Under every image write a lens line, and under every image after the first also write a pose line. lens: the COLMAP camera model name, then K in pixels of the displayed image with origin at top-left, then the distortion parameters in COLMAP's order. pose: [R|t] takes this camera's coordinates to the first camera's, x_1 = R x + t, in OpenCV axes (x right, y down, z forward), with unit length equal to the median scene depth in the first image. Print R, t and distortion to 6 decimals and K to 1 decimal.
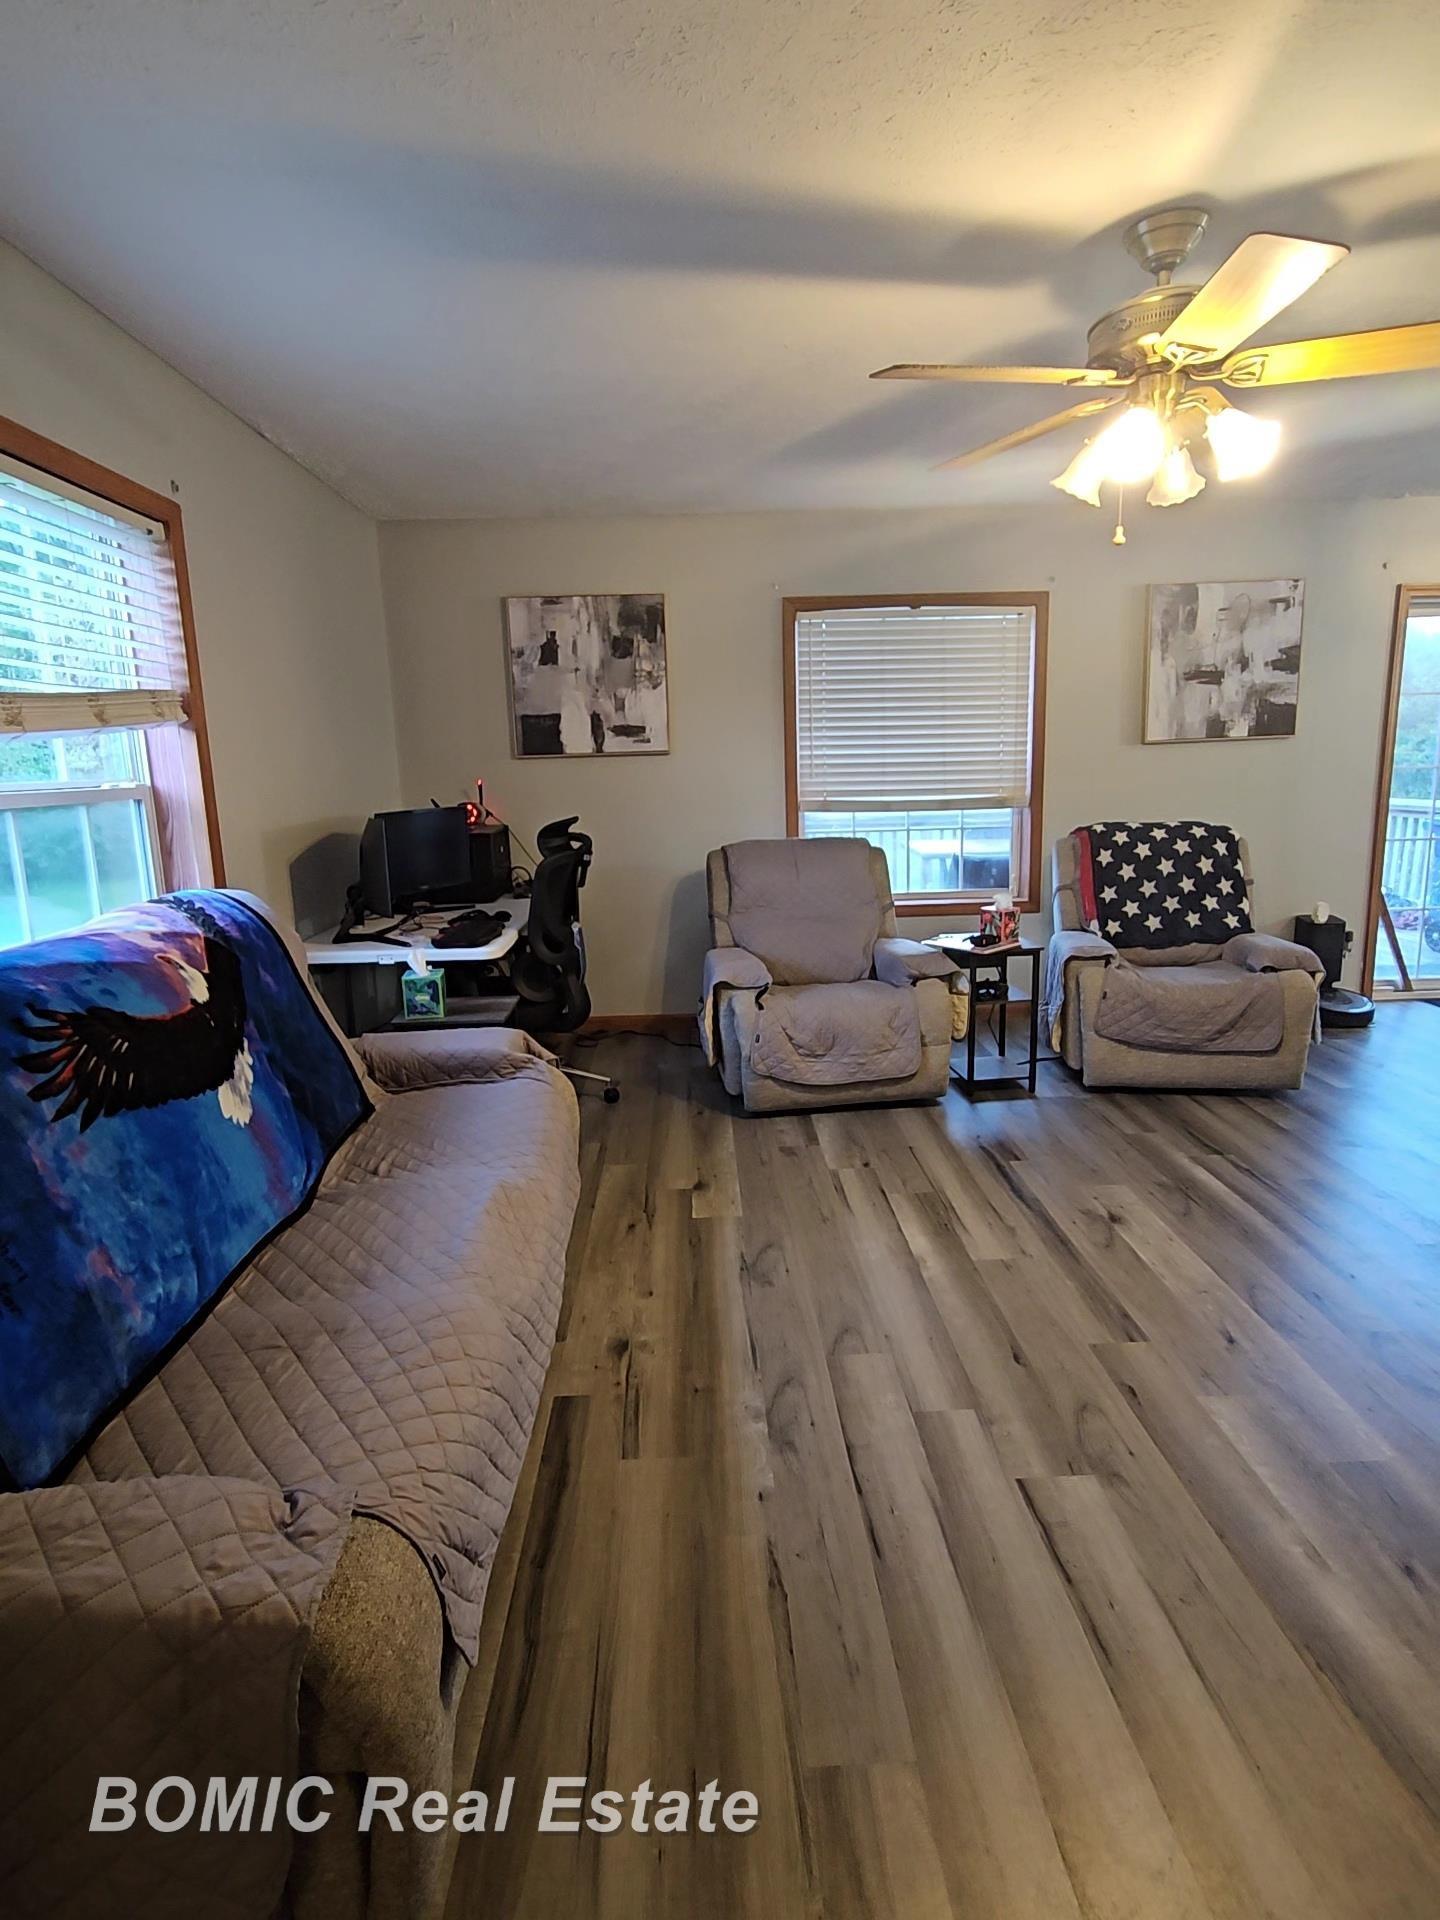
lens RADIAL K [[974.1, 0, 711.7], [0, 974.1, 948.8], [0, 0, 1]] dist [0.006971, 0.001158]
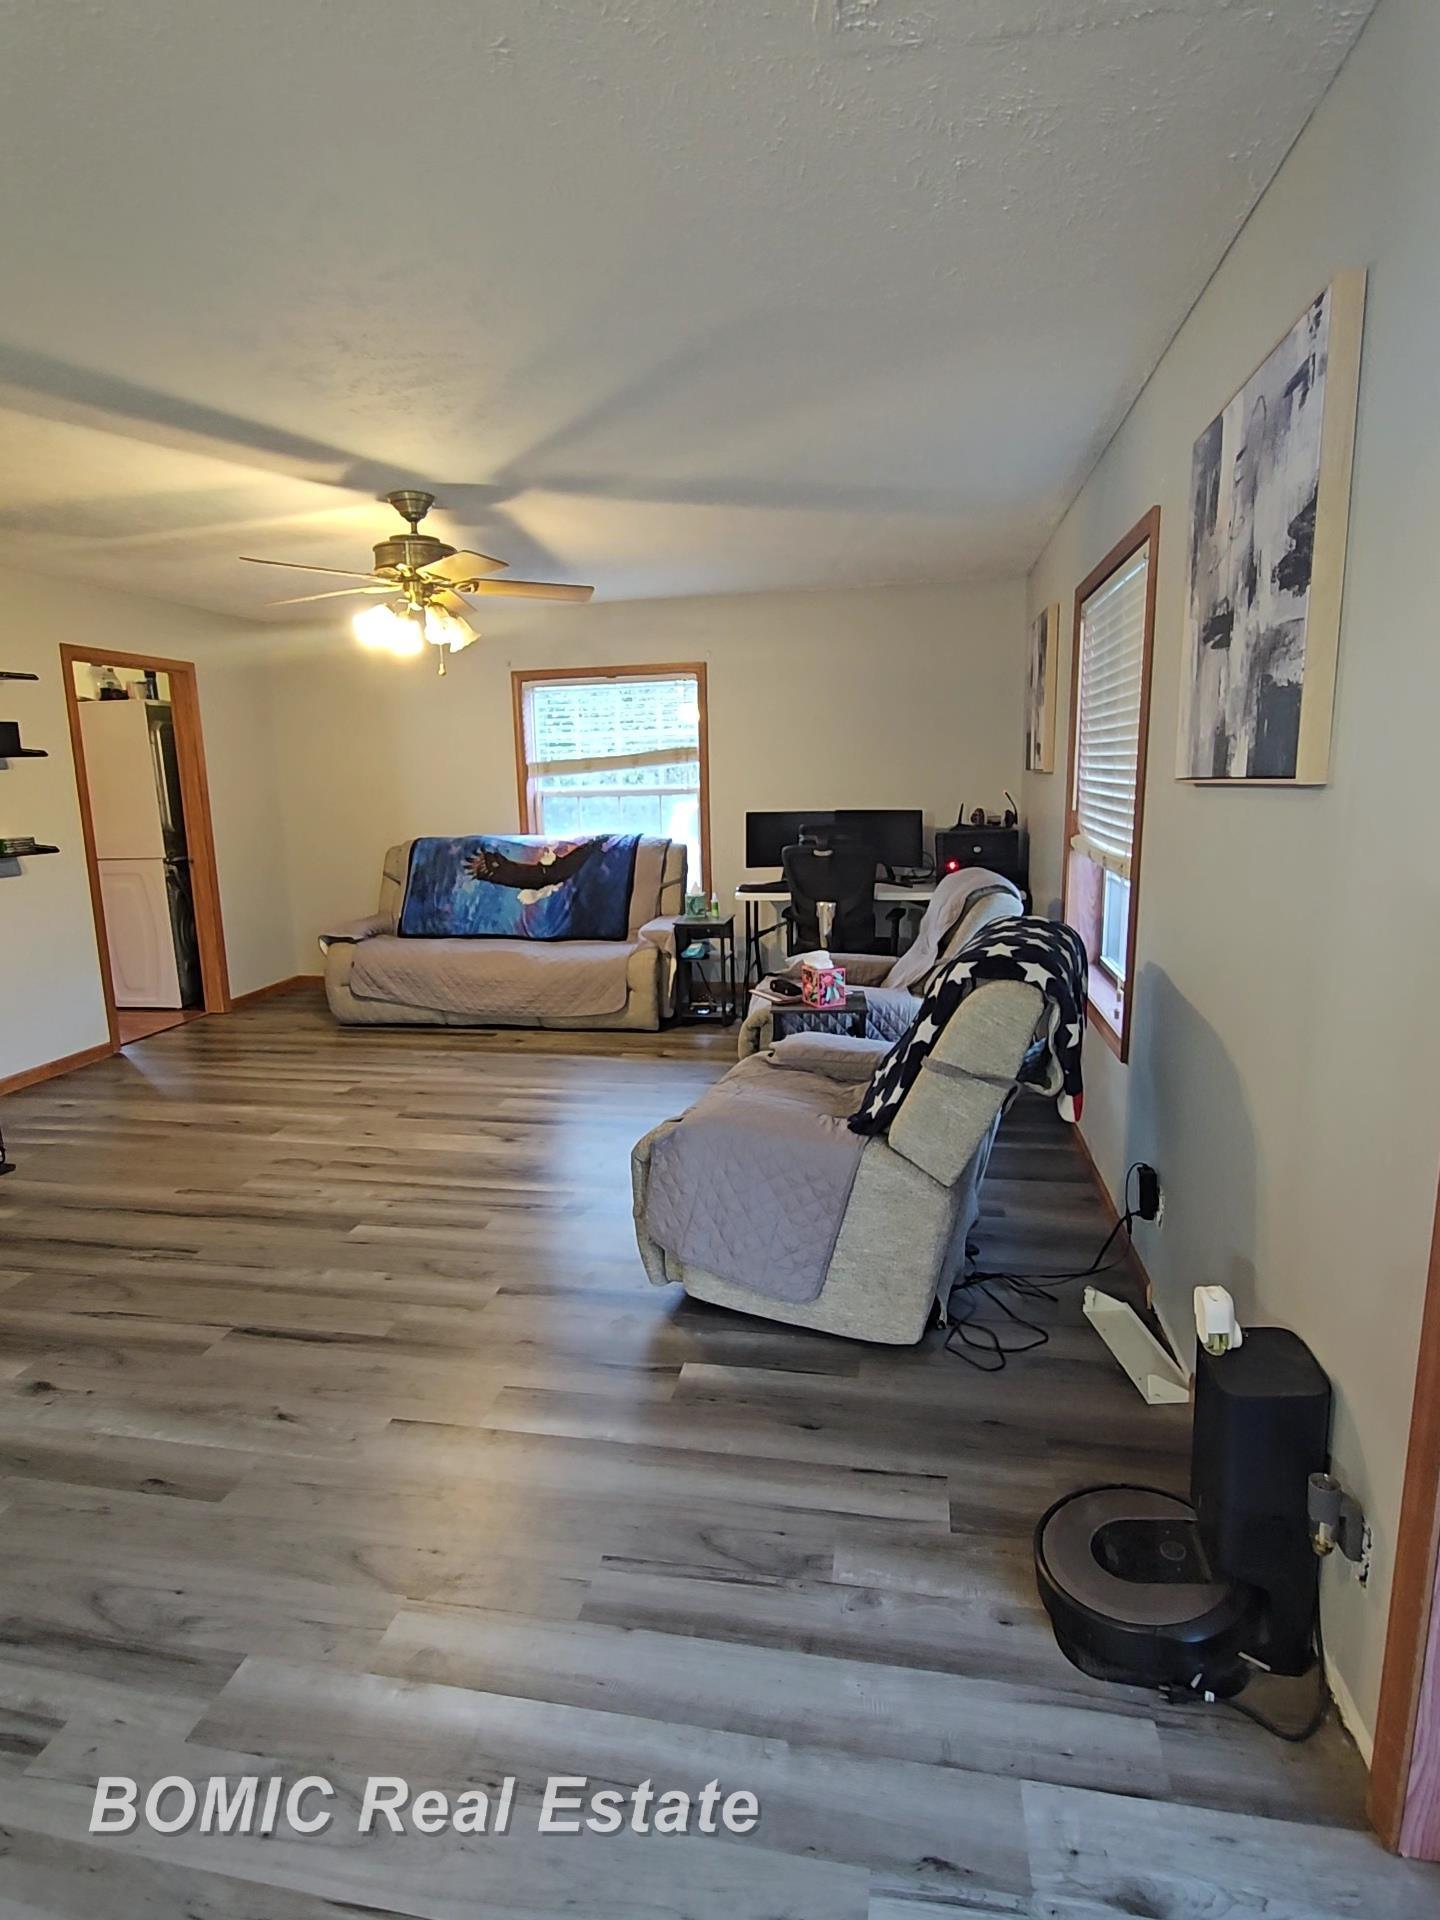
lens RADIAL K [[974.1, 0, 715.7], [0, 974.1, 959.5], [0, 0, 1]] dist [0.006971, 0.001158]
pose [[-0.213725, 0.221146, -0.951534, 2.111719], [-0.152215, 0.954604, 0.256049, -0.473397], [0.964962, 0.199562, -0.170361, 1.937972]]
